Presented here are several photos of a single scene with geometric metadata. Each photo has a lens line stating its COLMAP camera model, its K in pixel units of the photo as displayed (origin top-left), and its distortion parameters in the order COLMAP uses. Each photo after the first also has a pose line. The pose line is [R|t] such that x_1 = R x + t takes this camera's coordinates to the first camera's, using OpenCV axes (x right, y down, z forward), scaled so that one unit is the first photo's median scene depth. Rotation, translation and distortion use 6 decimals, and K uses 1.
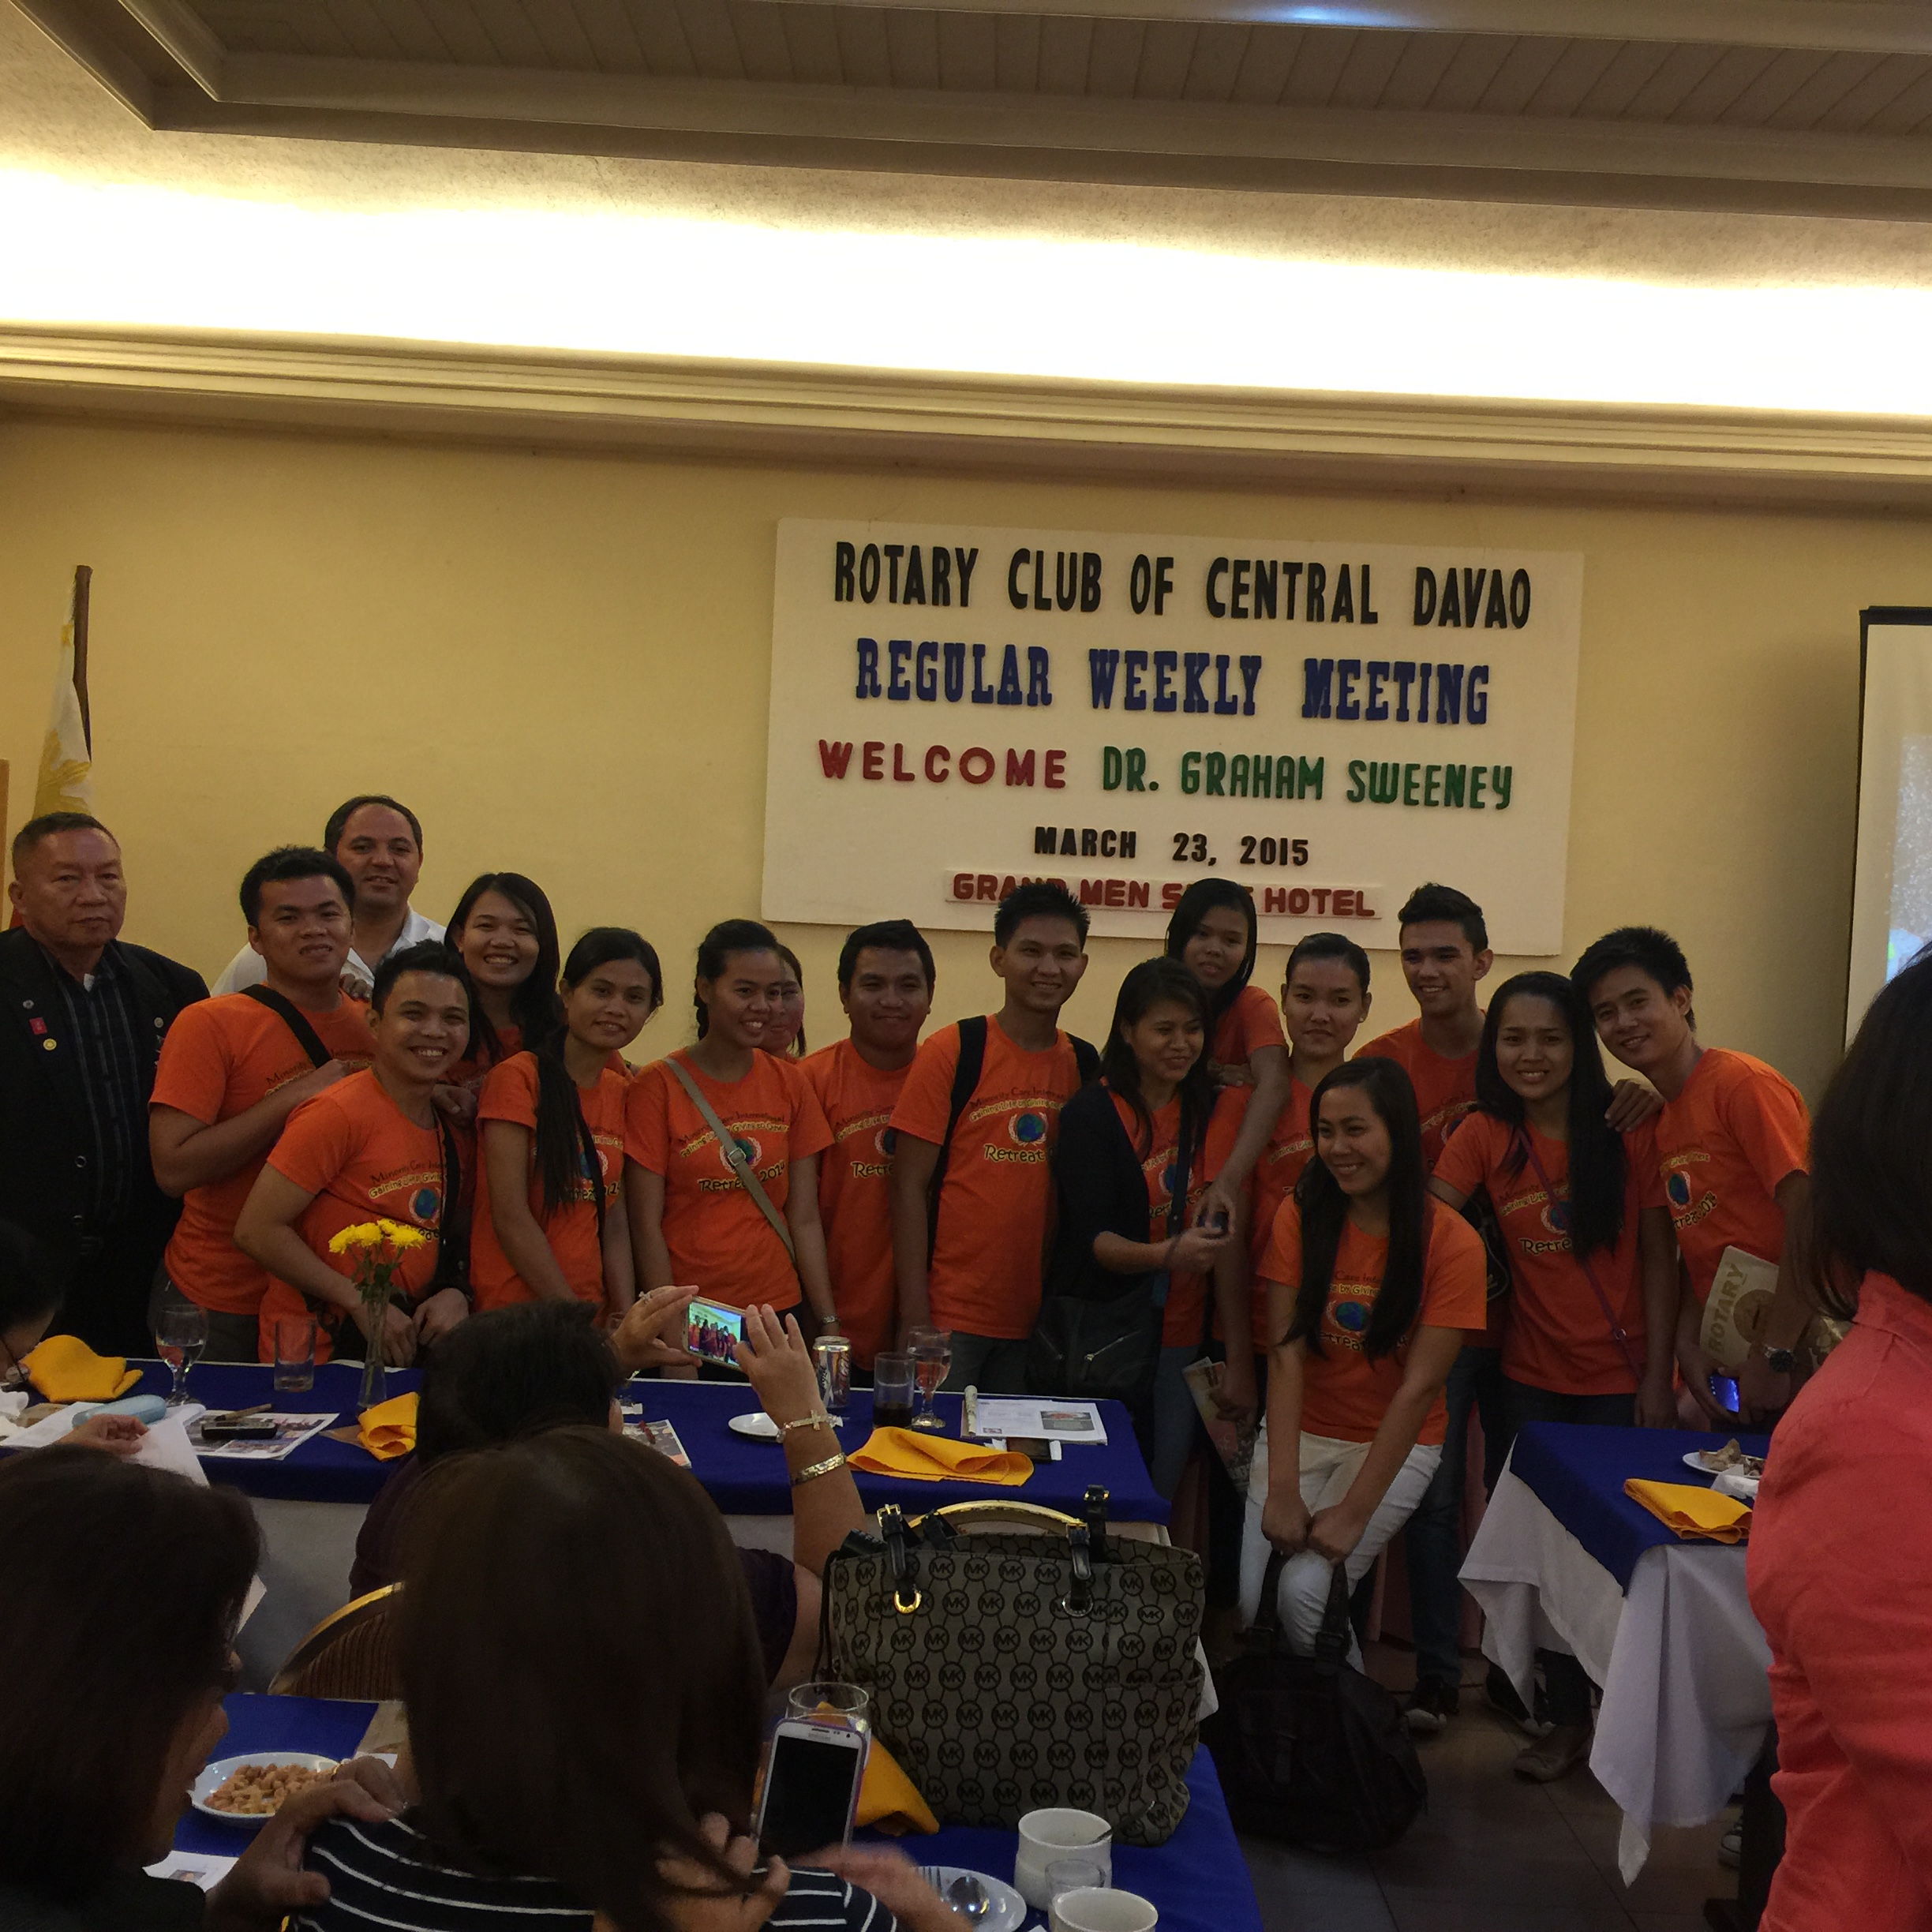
lens RADIAL K [[2127.0, 0, 970.3], [0, 2127.0, 959.5], [0, 0, 1]] dist [-0.006302, 0.000000]
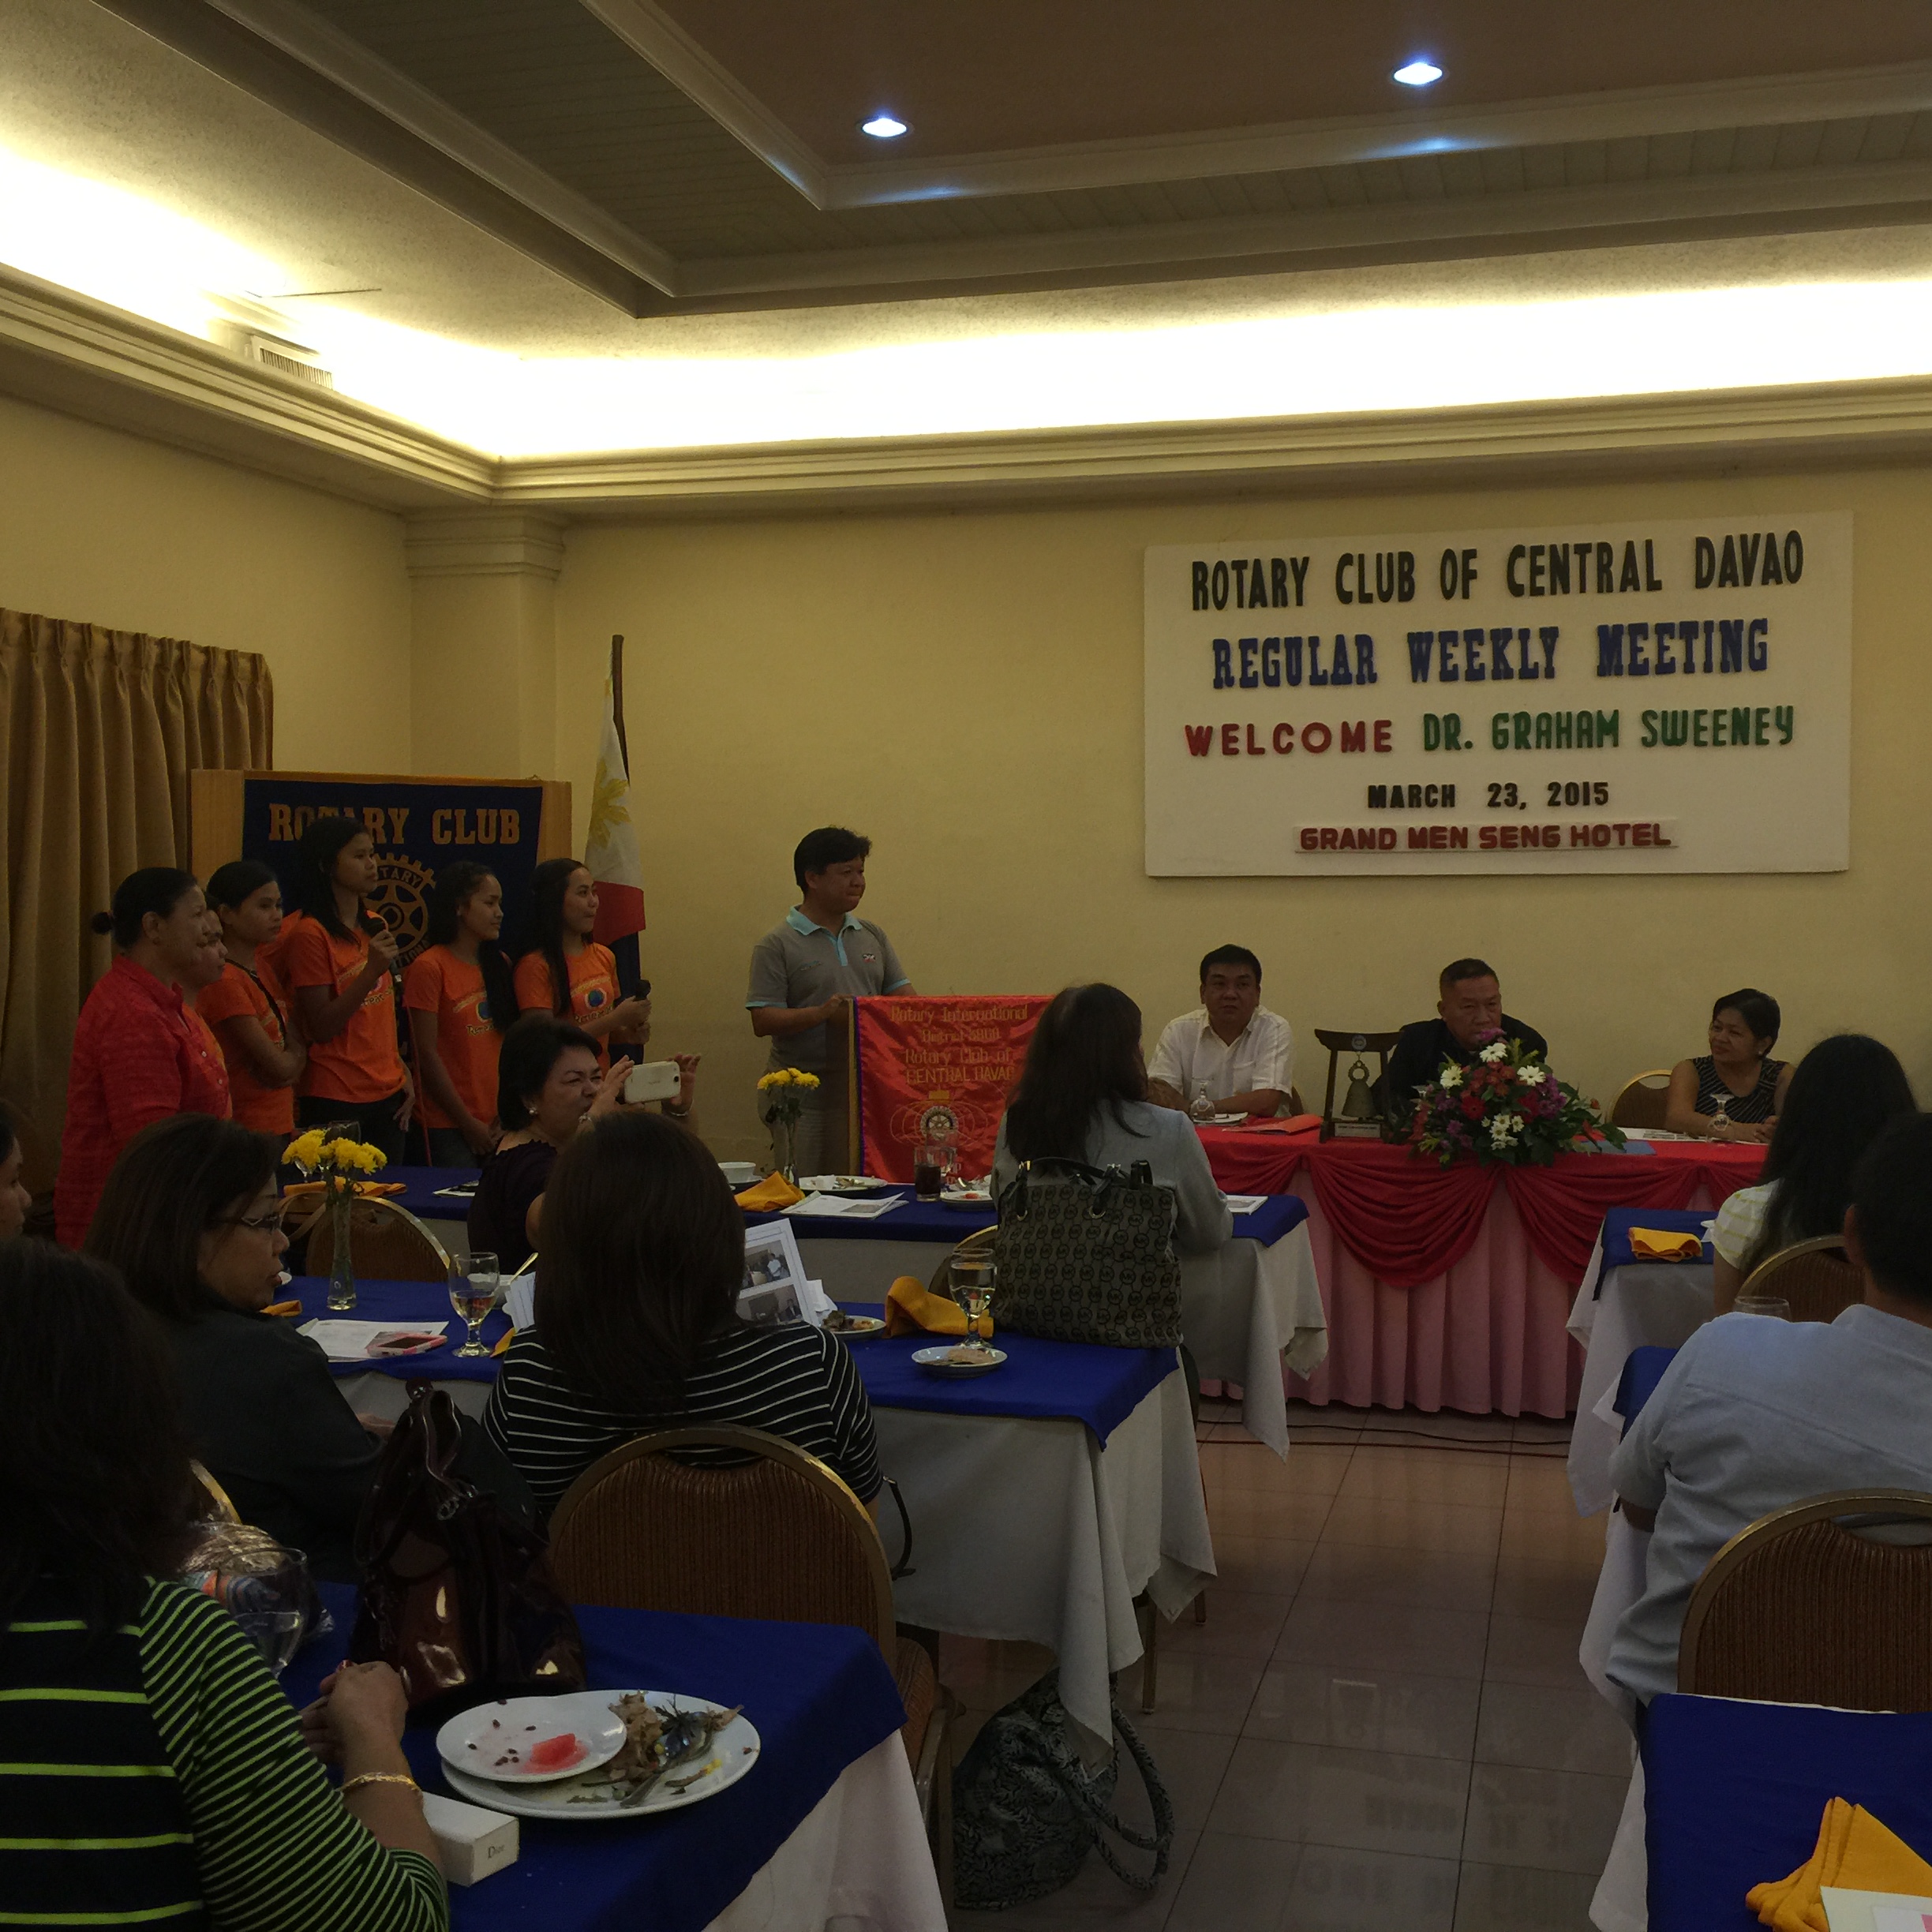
lens RADIAL K [[2127.0, 0, 966.0], [0, 2127.0, 971.0], [0, 0, 1]] dist [-0.006302, 0.000000]
pose [[0.961828, -0.039409, -0.270803, 0.132620], [0.040829, 0.999166, -0.000391, 0.032696], [0.270592, -0.010680, 0.962635, -0.209013]]
